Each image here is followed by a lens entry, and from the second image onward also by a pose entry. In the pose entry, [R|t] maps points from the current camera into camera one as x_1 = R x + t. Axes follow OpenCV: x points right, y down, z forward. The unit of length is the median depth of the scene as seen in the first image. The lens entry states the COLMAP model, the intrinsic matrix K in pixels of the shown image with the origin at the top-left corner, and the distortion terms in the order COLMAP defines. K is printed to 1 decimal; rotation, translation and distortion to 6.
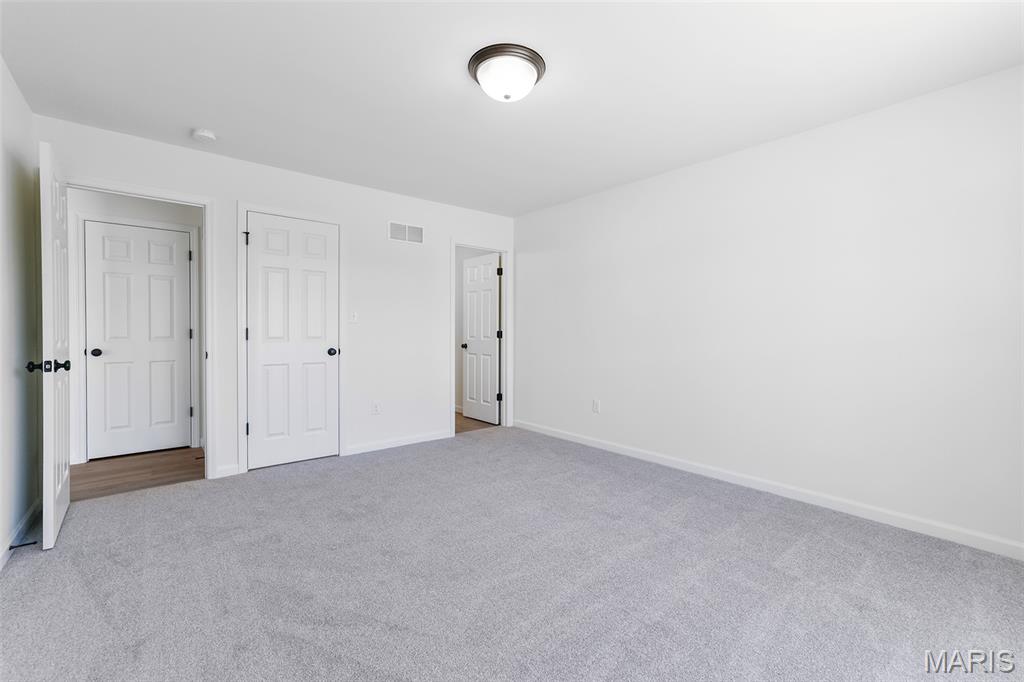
lens RADIAL K [[437.3, 0, 510.6], [0, 437.3, 335.3], [0, 0, 1]] dist [-0.024850, 0.015436]
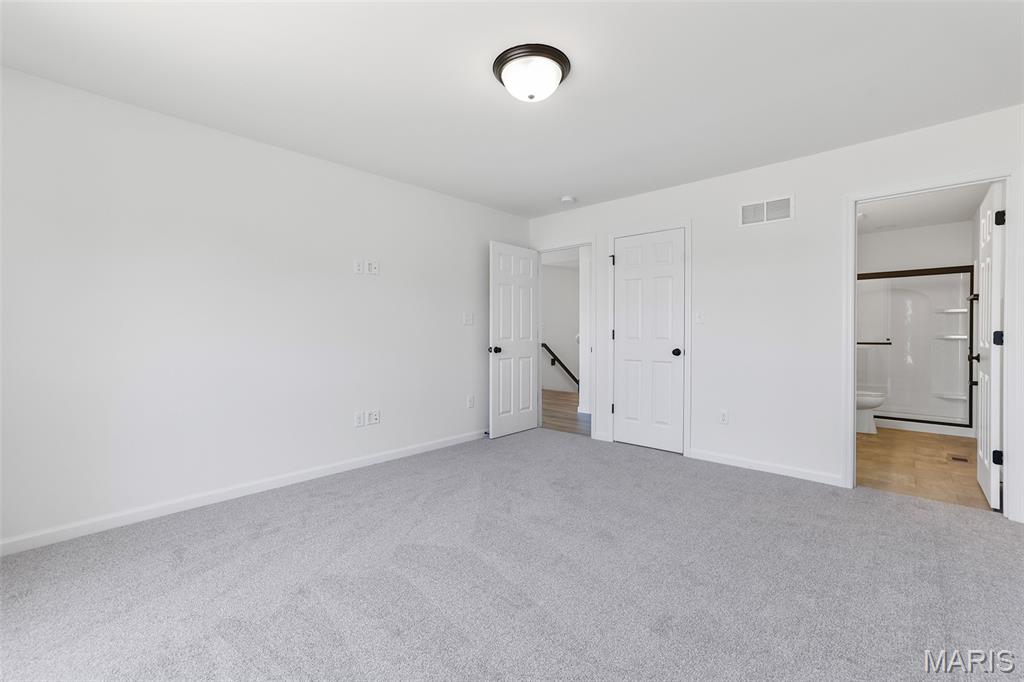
lens RADIAL K [[437.3, 0, 510.6], [0, 437.3, 335.3], [0, 0, 1]] dist [-0.024850, 0.015436]
pose [[0.118200, 0.006375, -0.992969, 0.574691], [-0.008250, 0.999951, 0.005438, -0.004482], [0.992956, 0.007549, 0.118246, 0.487614]]
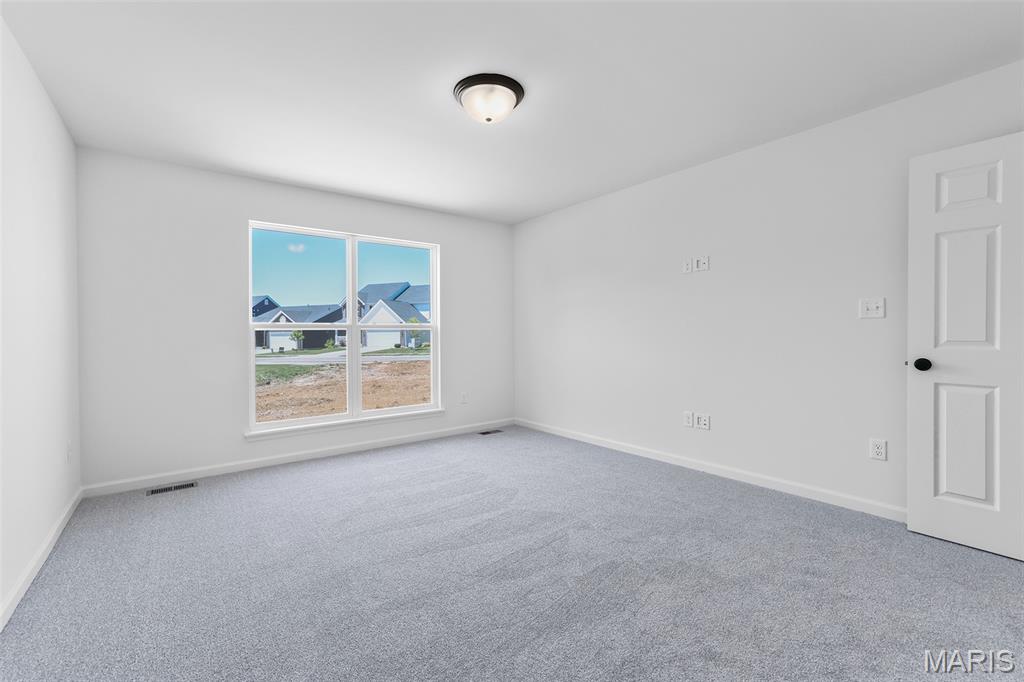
lens RADIAL K [[437.3, 0, 510.6], [0, 437.3, 335.3], [0, 0, 1]] dist [-0.024850, 0.015436]
pose [[-0.999068, 0.007784, 0.042448, -0.060927], [0.008292, 0.999896, 0.011803, -0.010455], [-0.042352, 0.012144, -0.999029, 1.227991]]
